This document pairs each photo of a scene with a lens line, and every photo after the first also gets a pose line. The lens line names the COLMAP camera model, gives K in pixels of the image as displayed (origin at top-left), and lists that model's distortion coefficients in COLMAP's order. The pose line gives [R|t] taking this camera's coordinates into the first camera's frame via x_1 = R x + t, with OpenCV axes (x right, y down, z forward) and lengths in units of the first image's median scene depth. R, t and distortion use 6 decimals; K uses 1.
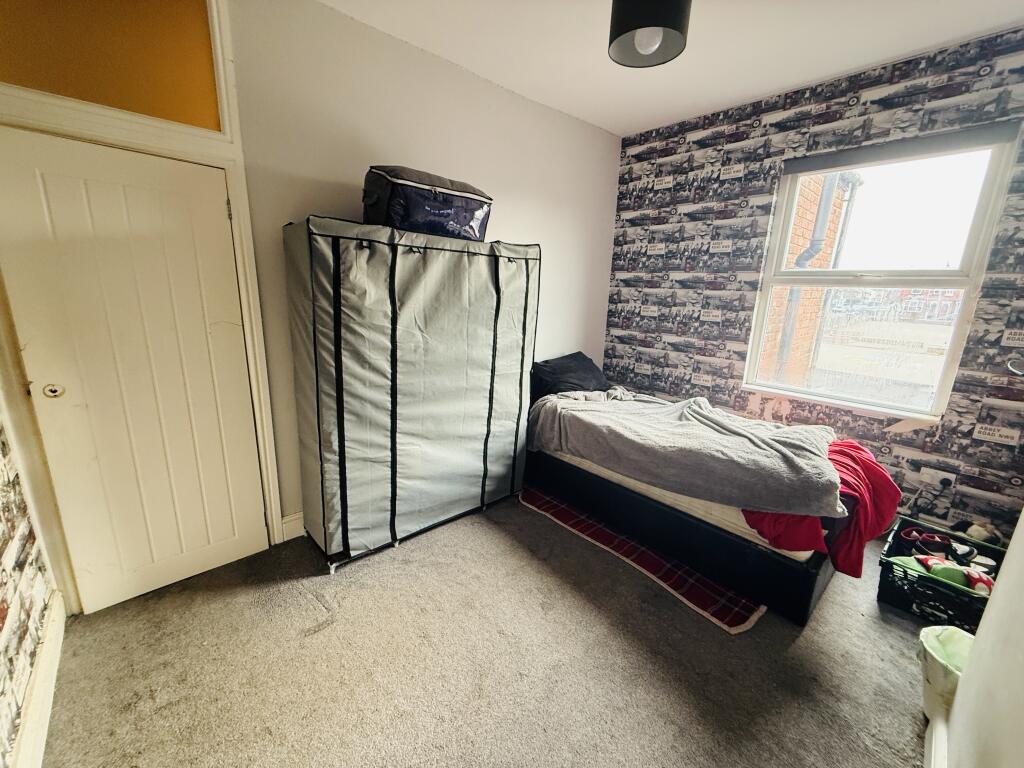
lens RADIAL K [[398.6, 0, 522.2], [0, 398.6, 382.5], [0, 0, 1]] dist [0.000865, 0.000188]
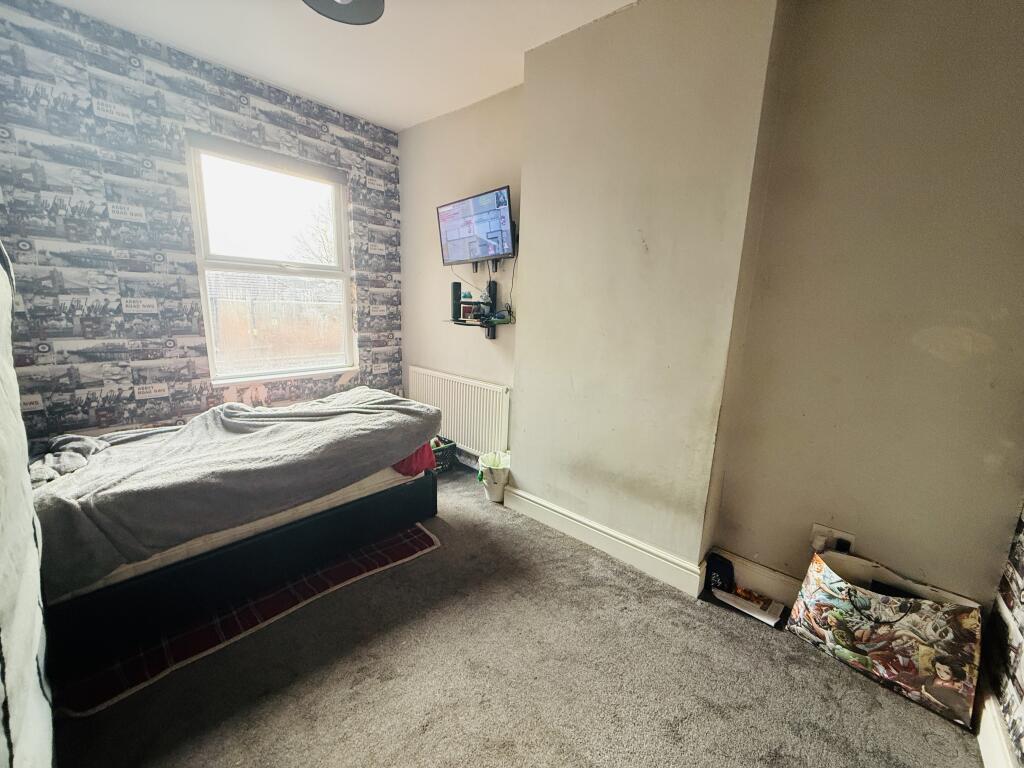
lens RADIAL K [[398.6, 0, 522.2], [0, 398.6, 382.5], [0, 0, 1]] dist [0.000865, 0.000188]
pose [[-0.072235, -0.242186, 0.967537, -0.403484], [0.174678, 0.952006, 0.251340, -0.108825], [-0.981972, 0.187163, -0.026464, 0.392842]]
